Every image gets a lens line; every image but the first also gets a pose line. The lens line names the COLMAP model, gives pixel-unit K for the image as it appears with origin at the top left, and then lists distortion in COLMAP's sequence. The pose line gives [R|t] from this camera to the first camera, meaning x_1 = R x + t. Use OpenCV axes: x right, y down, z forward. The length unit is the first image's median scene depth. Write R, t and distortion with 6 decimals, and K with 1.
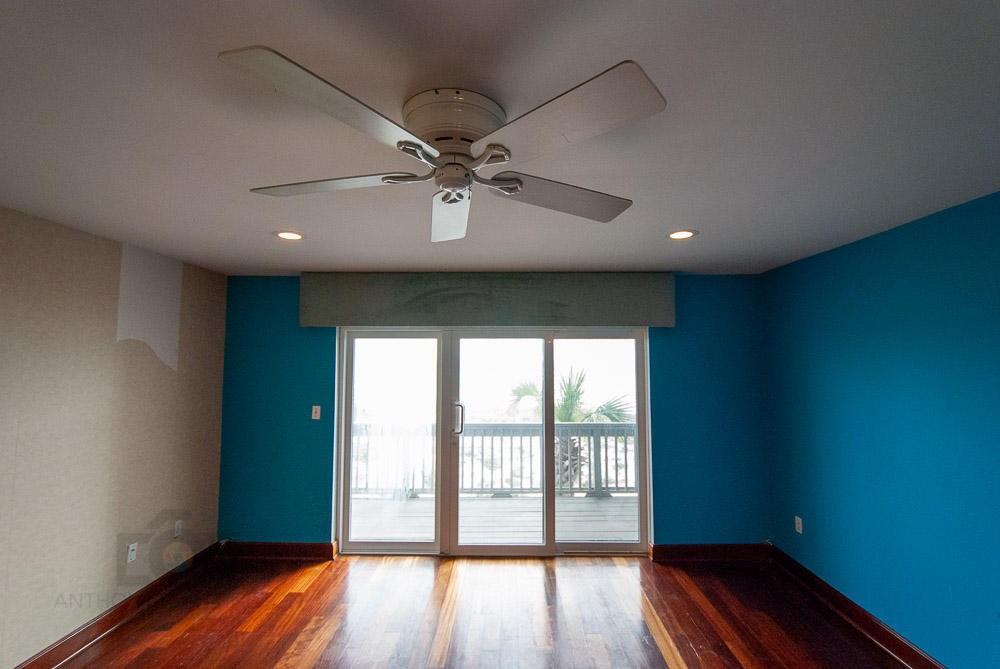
lens RADIAL K [[448.7, 0, 504.0], [0, 448.7, 336.7], [0, 0, 1]] dist [-0.000639, -0.000092]
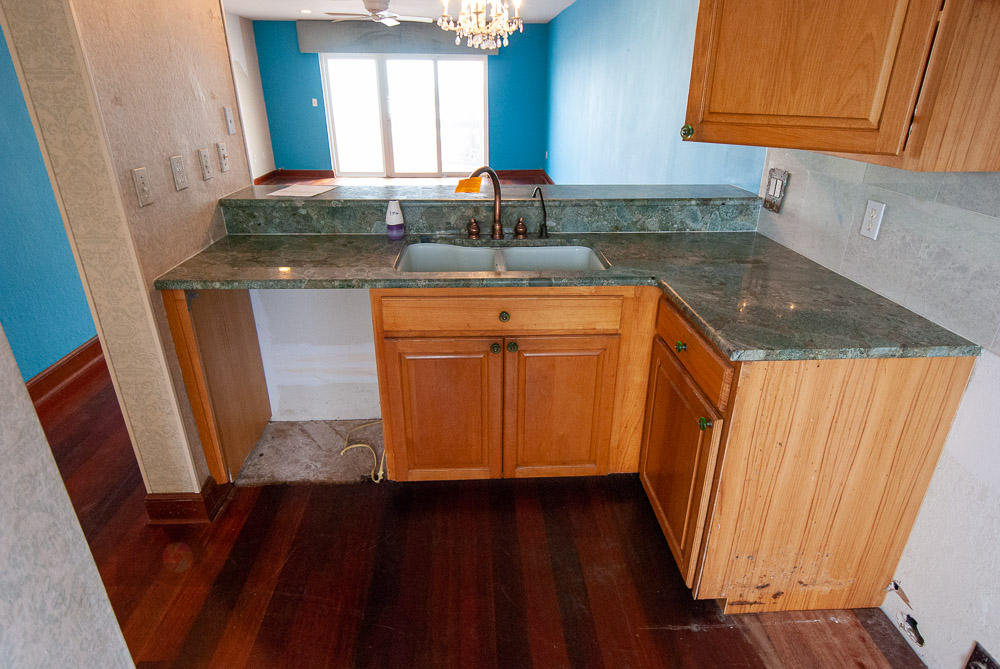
lens RADIAL K [[563.0, 0, 498.6], [0, 563.0, 337.3], [0, 0, 1]] dist [0.004204, -0.000028]
pose [[0.996418, -0.027996, 0.079799, 0.150405], [-0.013363, 0.879636, 0.475460, -0.106367], [-0.083505, -0.474823, 0.876110, -1.677284]]
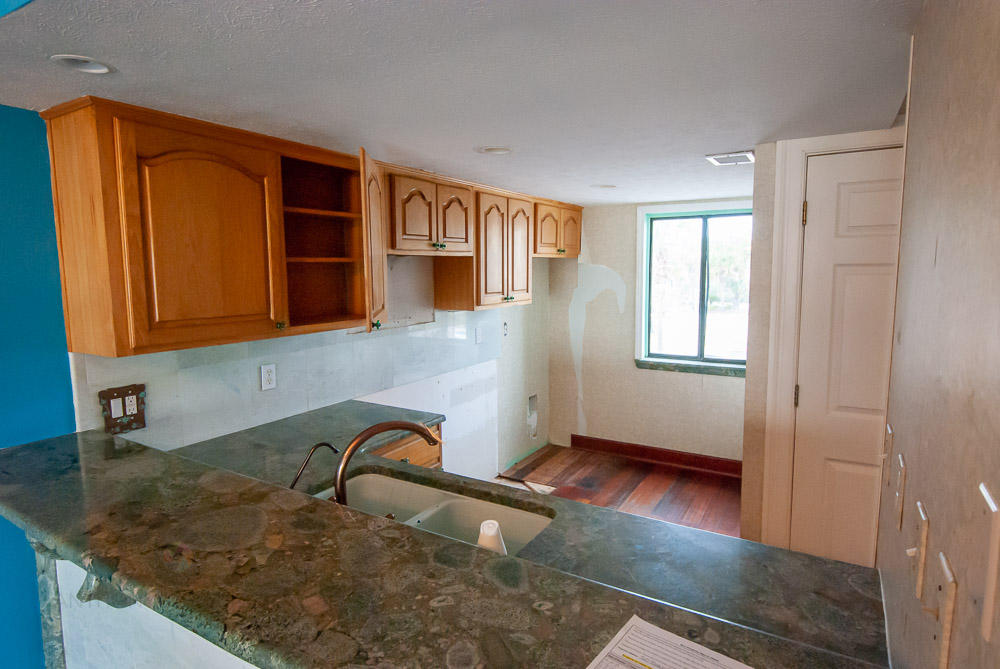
lens RADIAL K [[563.0, 0, 499.8], [0, 563.0, 330.7], [0, 0, 1]] dist [0.004204, -0.000028]
pose [[-0.870032, -0.047040, 0.490746, -0.937091], [-0.023947, 0.998295, 0.053235, 0.073291], [-0.492414, 0.034564, -0.869675, 2.750467]]
